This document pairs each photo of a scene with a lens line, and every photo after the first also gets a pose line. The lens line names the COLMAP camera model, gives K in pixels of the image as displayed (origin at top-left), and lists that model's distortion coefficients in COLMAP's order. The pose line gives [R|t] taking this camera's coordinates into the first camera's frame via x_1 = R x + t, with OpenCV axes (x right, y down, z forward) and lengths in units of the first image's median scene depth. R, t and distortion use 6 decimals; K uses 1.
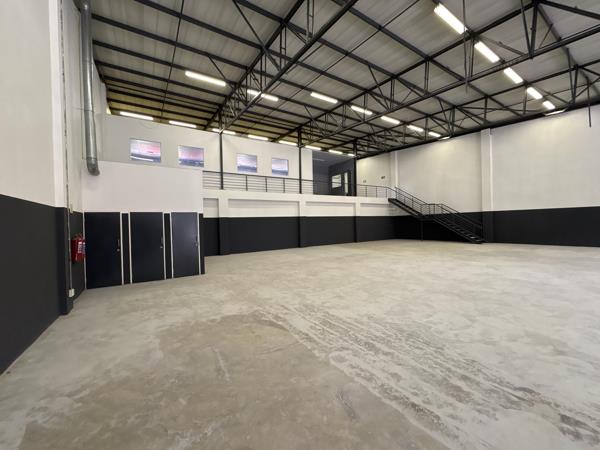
lens RADIAL K [[240.7, 0, 297.6], [0, 240.7, 225.3], [0, 0, 1]] dist [-0.000065, 0.000160]
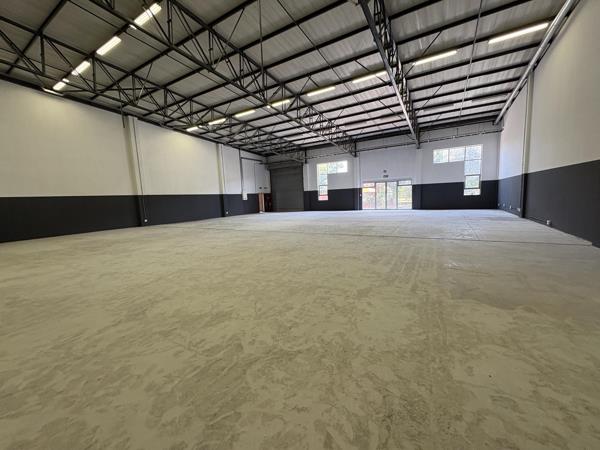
lens RADIAL K [[240.7, 0, 297.6], [0, 240.7, 225.3], [0, 0, 1]] dist [-0.000065, 0.000160]
pose [[-0.444983, -0.059620, 0.893552, -0.537681], [0.066623, 0.992813, 0.099420, 0.019961], [-0.893057, 0.103772, -0.437813, 1.529352]]
